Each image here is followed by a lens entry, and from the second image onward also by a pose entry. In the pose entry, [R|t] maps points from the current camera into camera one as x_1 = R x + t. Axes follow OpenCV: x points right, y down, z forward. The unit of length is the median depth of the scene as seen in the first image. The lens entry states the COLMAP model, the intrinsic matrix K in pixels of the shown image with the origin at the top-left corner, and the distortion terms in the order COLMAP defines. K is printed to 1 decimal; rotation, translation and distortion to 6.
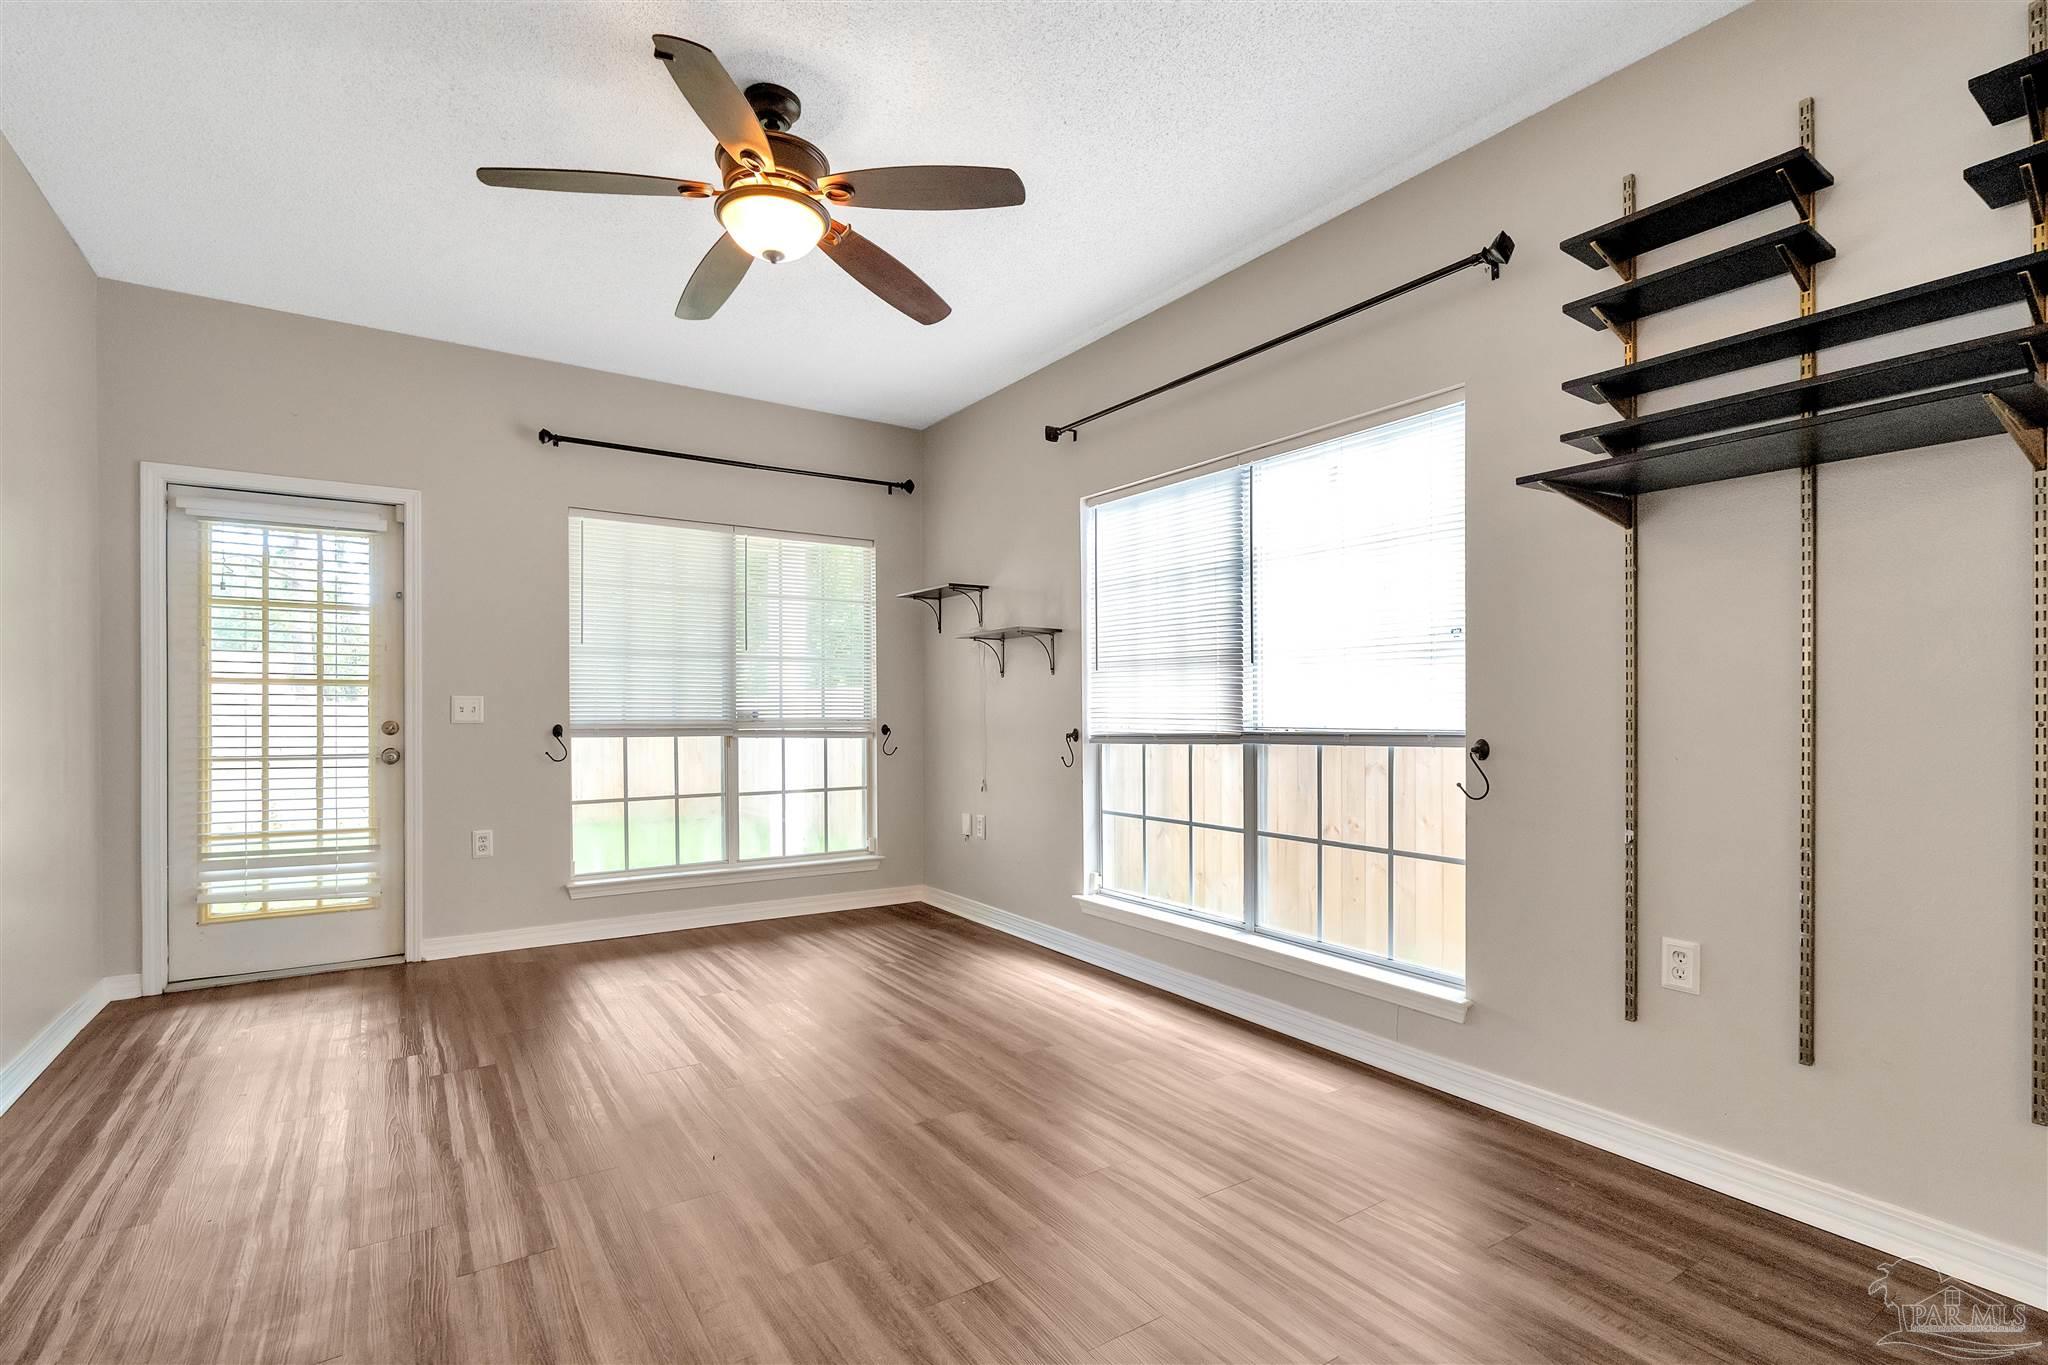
lens RADIAL K [[931.9, 0, 1024.0], [0, 931.9, 682.5], [0, 0, 1]] dist [-0.002071, -0.000078]
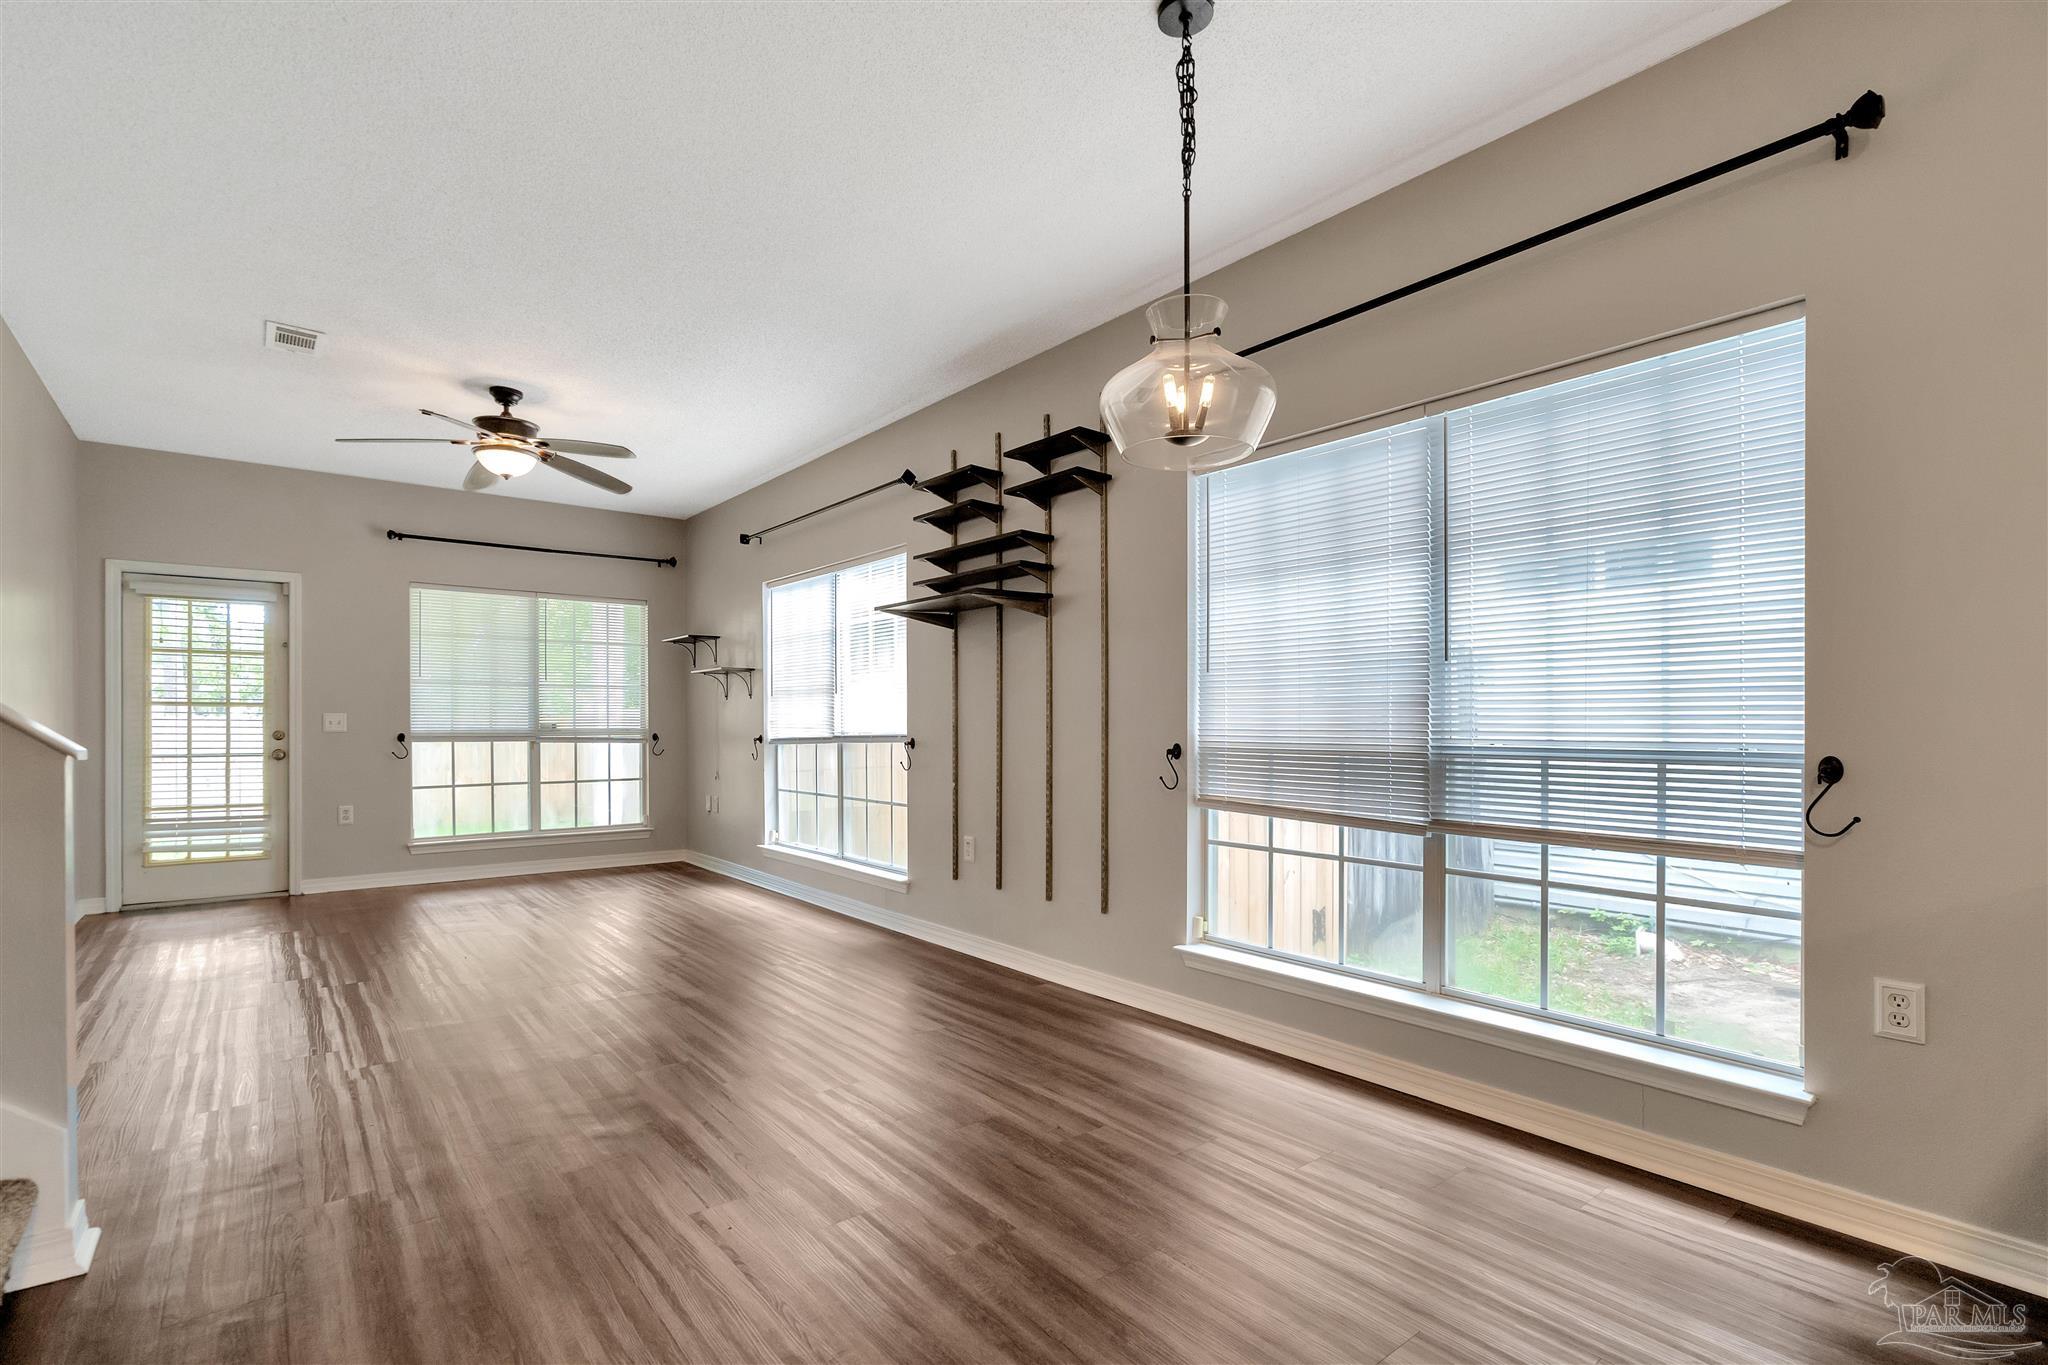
lens RADIAL K [[945.9, 0, 1025.1], [0, 945.9, 693.7], [0, 0, 1]] dist [-0.000327, -0.000263]
pose [[0.996456, 0.001353, 0.084110, 0.373617], [-0.001204, 0.999998, -0.001822, -0.015752], [-0.084113, 0.001714, 0.996455, -0.596329]]
